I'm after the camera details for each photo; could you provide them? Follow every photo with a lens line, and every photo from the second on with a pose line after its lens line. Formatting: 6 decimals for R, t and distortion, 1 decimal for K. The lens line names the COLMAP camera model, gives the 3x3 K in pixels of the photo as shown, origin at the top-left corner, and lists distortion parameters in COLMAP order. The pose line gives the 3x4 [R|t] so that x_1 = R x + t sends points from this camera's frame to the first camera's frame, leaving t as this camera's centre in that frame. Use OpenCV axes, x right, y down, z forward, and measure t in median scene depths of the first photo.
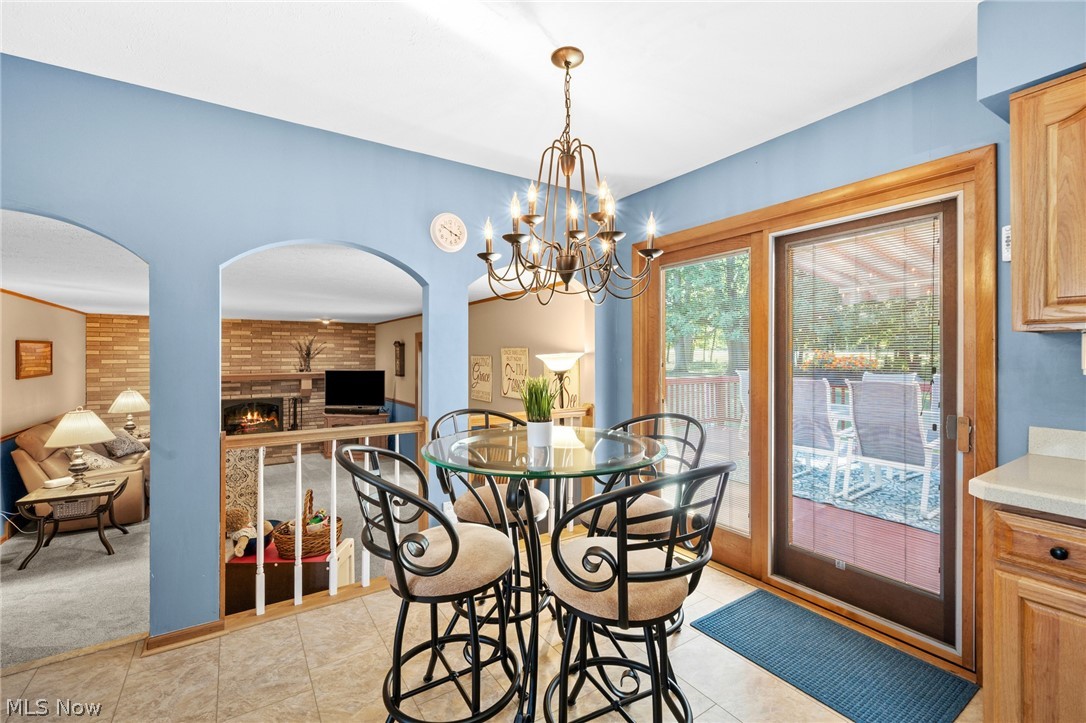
lens RADIAL K [[491.1, 0, 543.7], [0, 491.1, 354.4], [0, 0, 1]] dist [0.005831, 0.000986]
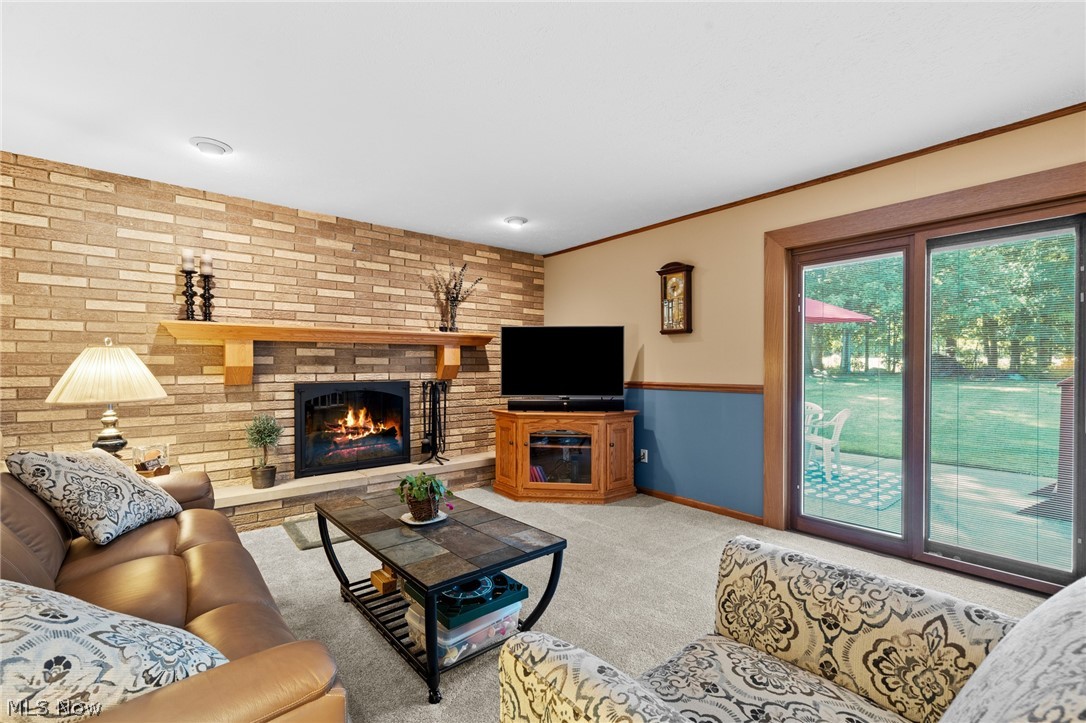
lens RADIAL K [[491.1, 0, 543.8], [0, 491.1, 367.4], [0, 0, 1]] dist [0.005831, 0.000986]
pose [[0.994149, -0.001331, 0.108012, -0.461088], [0.001111, 0.999997, 0.002095, 0.074864], [-0.108015, -0.001963, 0.994147, 0.496575]]
